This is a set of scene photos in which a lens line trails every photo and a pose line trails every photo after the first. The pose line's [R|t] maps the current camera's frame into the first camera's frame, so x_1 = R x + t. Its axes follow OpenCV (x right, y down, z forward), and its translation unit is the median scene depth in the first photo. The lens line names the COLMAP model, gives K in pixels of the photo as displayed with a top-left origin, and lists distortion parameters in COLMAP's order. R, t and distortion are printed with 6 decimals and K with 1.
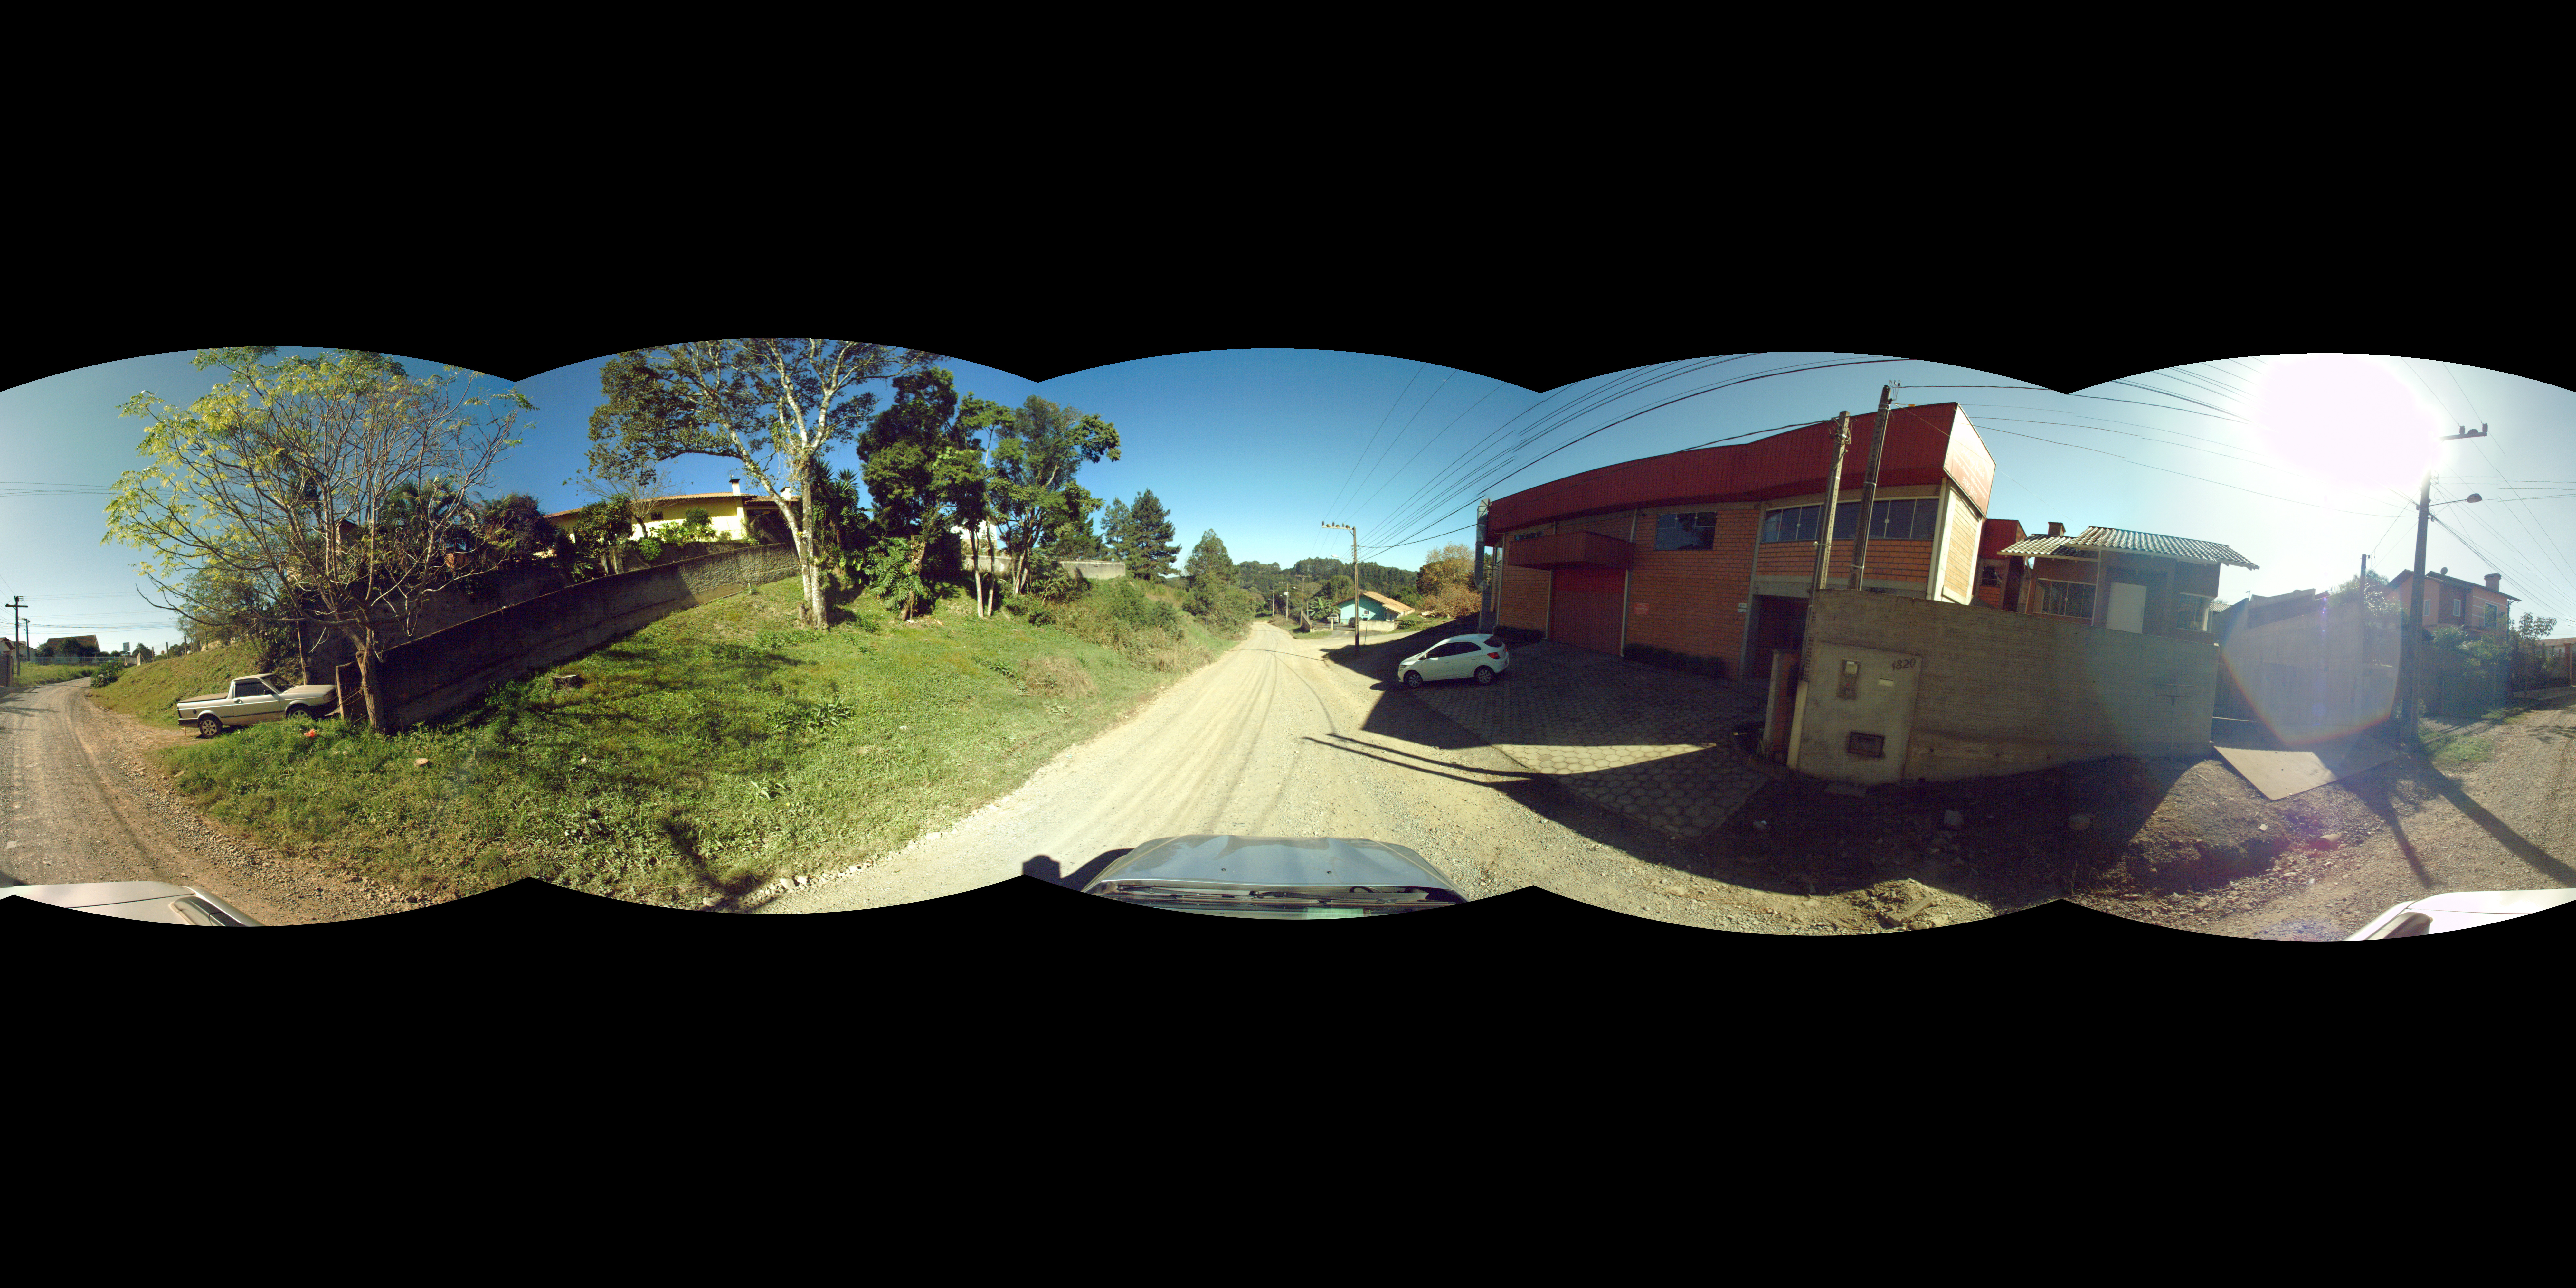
lens RADIAL K [[6002.7, 0, 1292.2], [0, 6002.7, 698.8], [0, 0, 1]] dist [-0.005882, -24.374164]
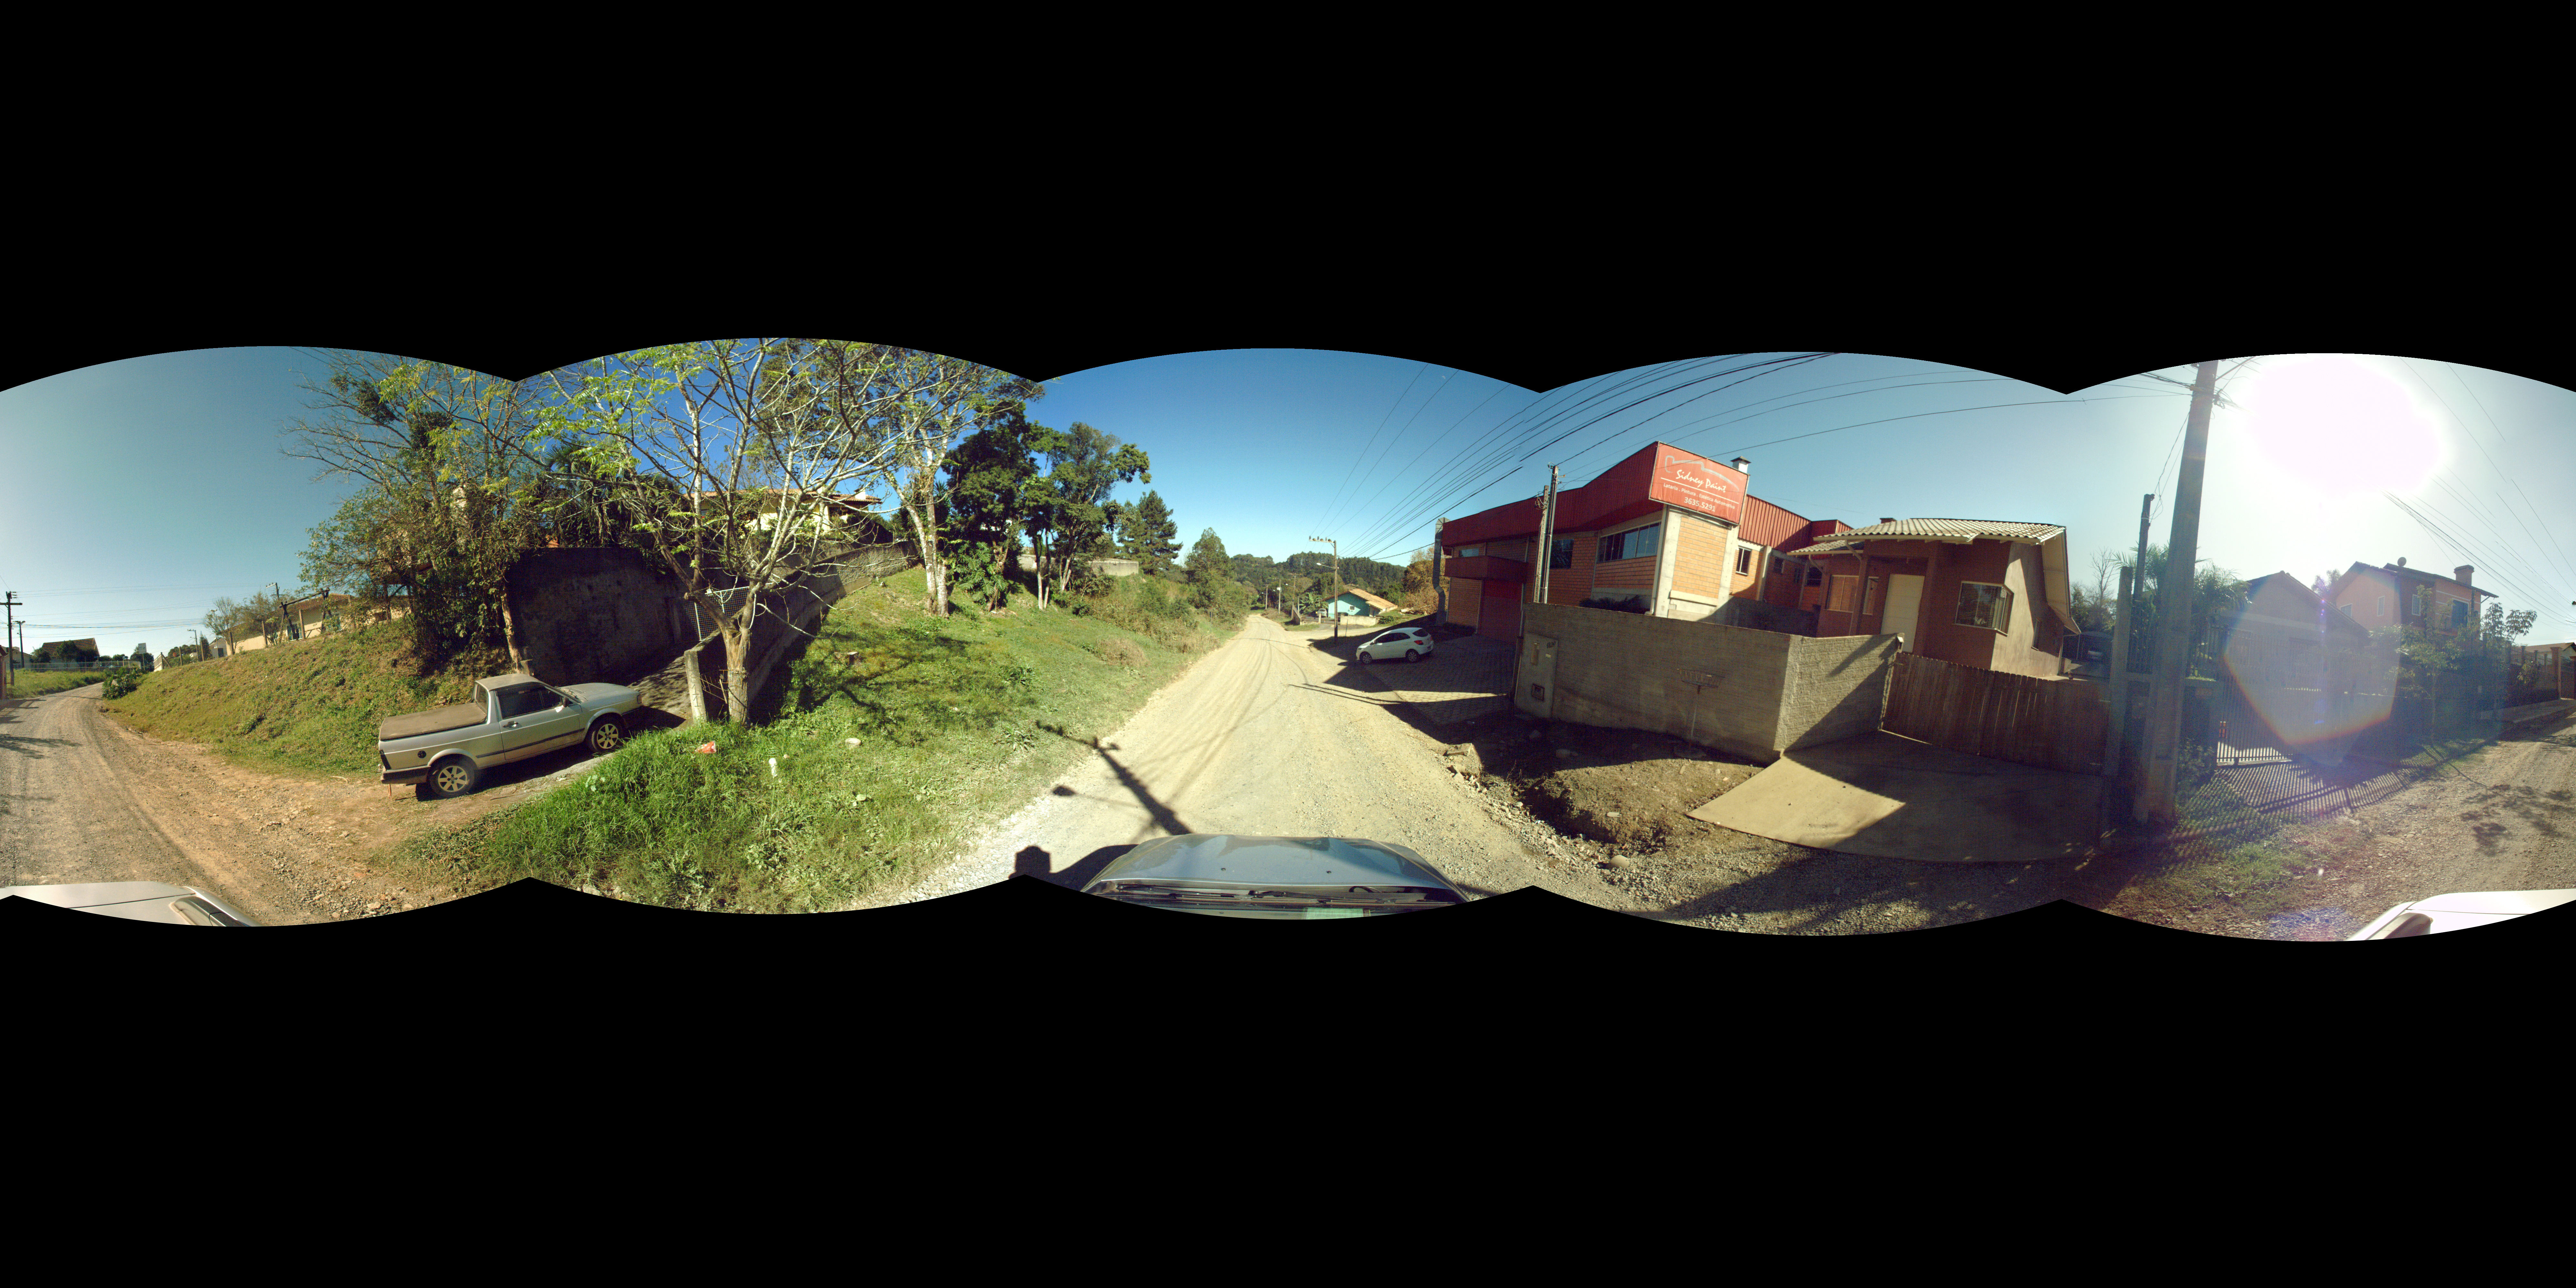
lens RADIAL K [[7253.0, 0, 1288.0], [0, 7253.0, 644.0], [0, 0, 1]] dist [-2.809158, 0.934420]
pose [[0.999833, 0.018246, 0.000546, 0.000097], [-0.018240, 0.999797, -0.008587, 0.004033], [-0.000703, 0.008576, 0.999963, -0.349763]]
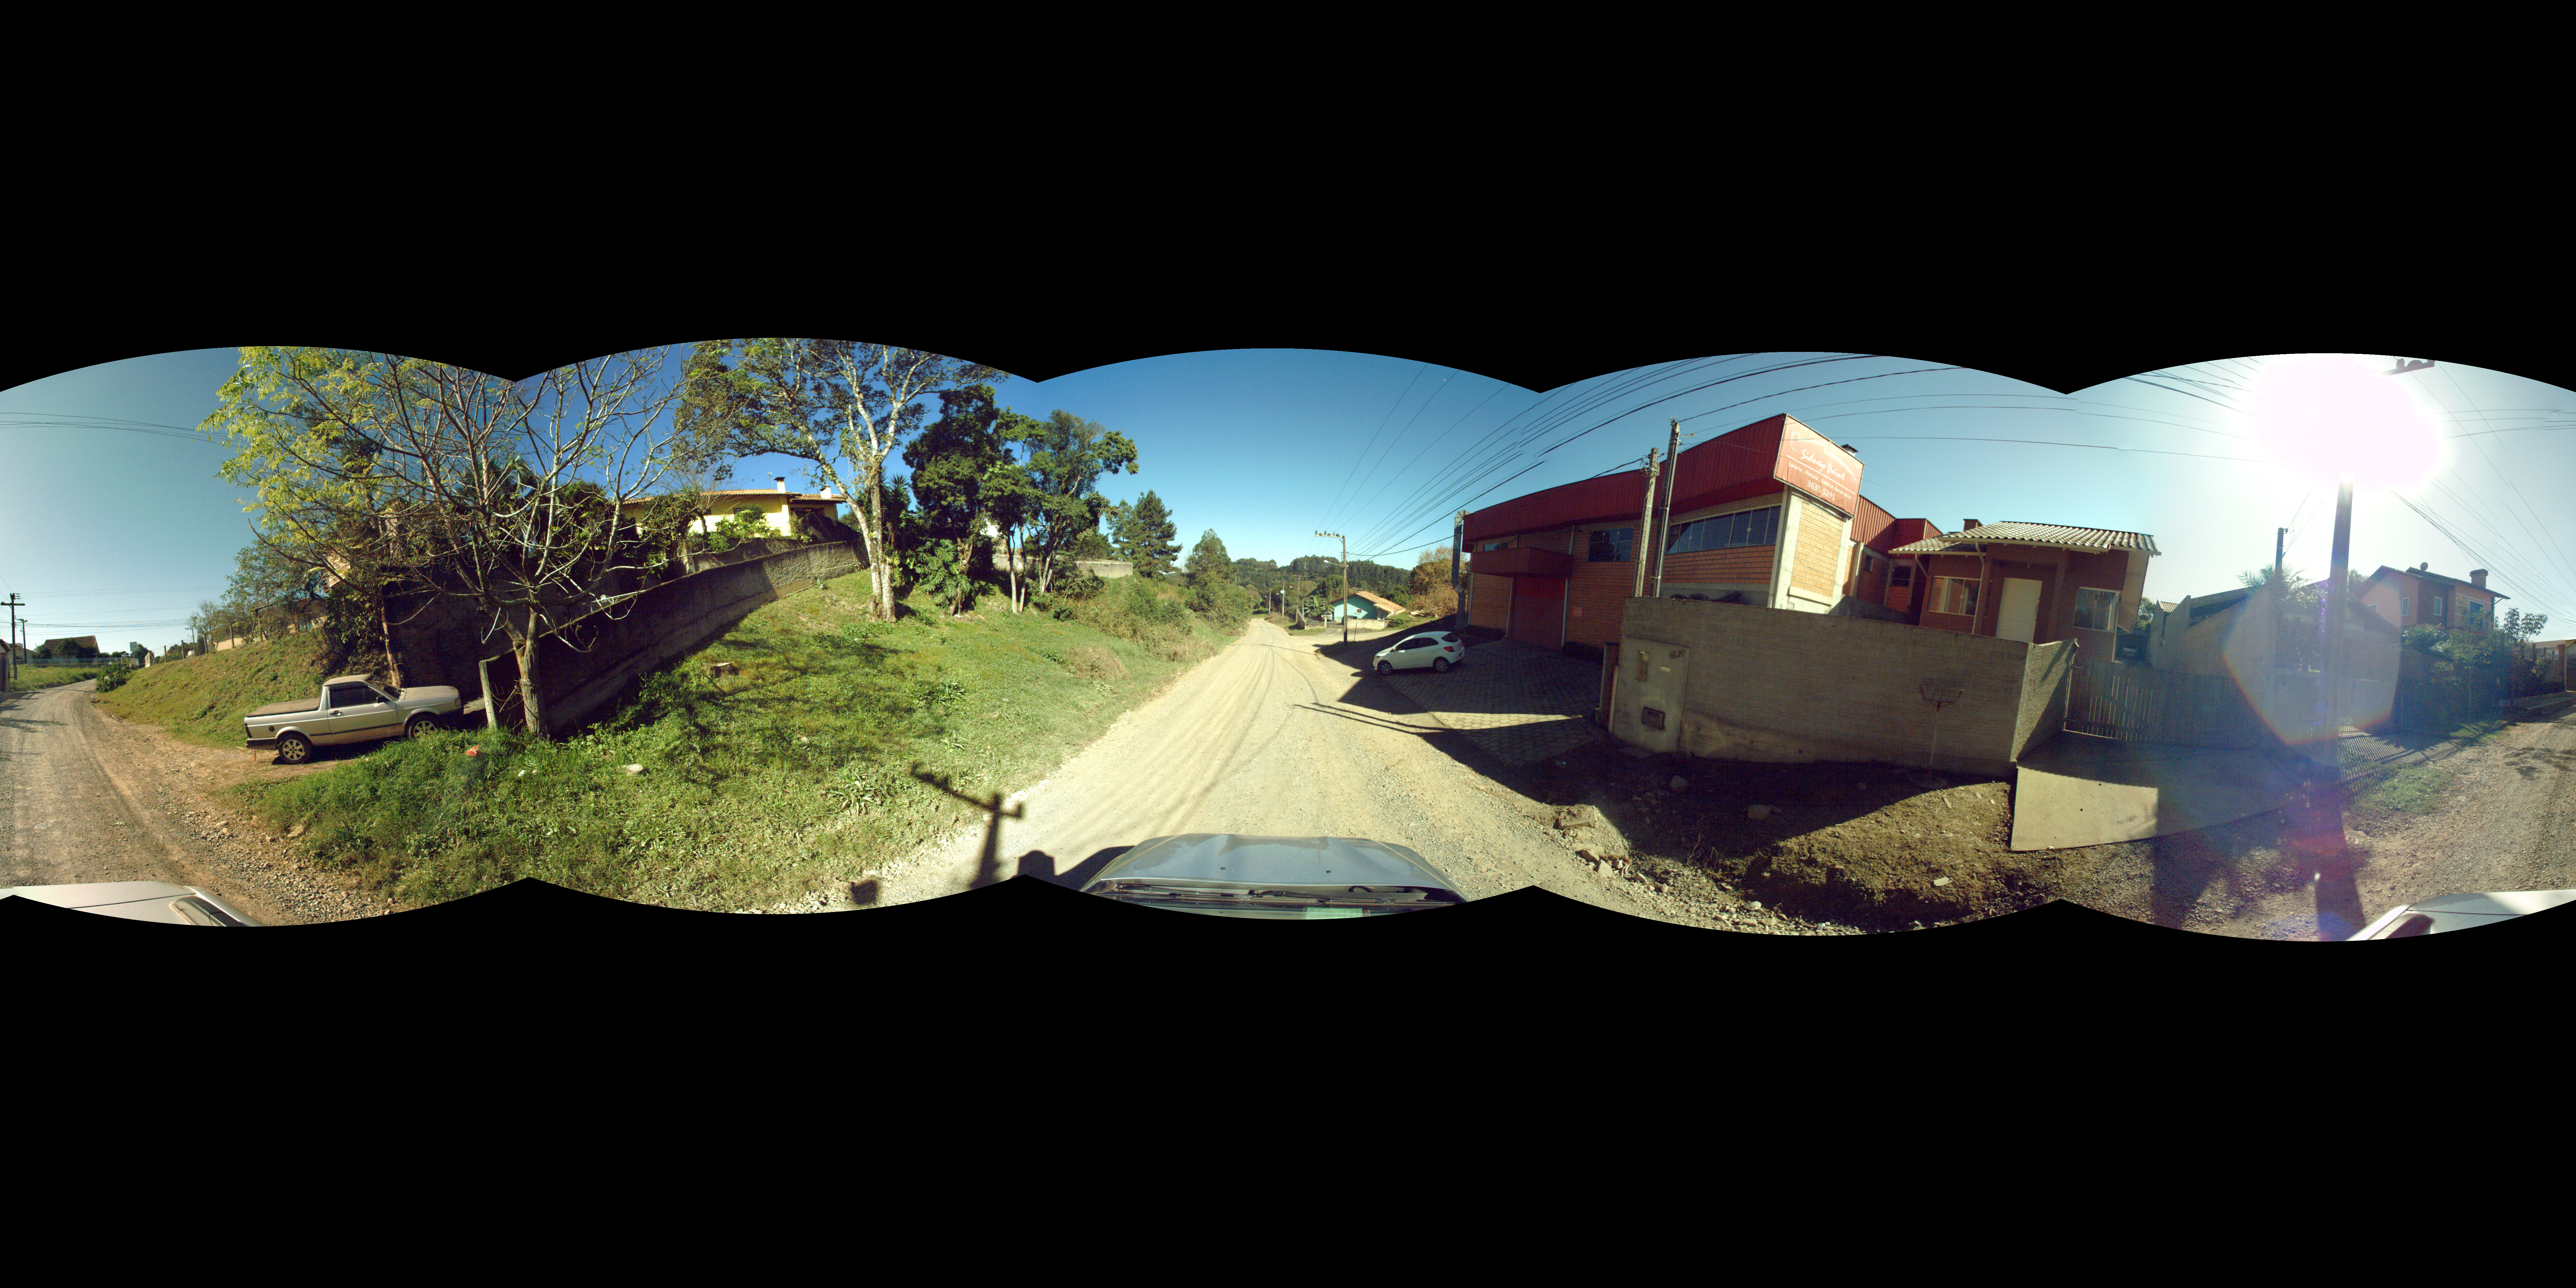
lens RADIAL K [[6570.3, 0, 1288.0], [0, 6570.3, 644.0], [0, 0, 1]] dist [0.021666, -0.001065]
pose [[0.999931, 0.011743, -0.000018, 0.000076], [-0.011743, 0.999891, -0.008953, 0.001909], [-0.000088, 0.008952, 0.999960, -0.159901]]
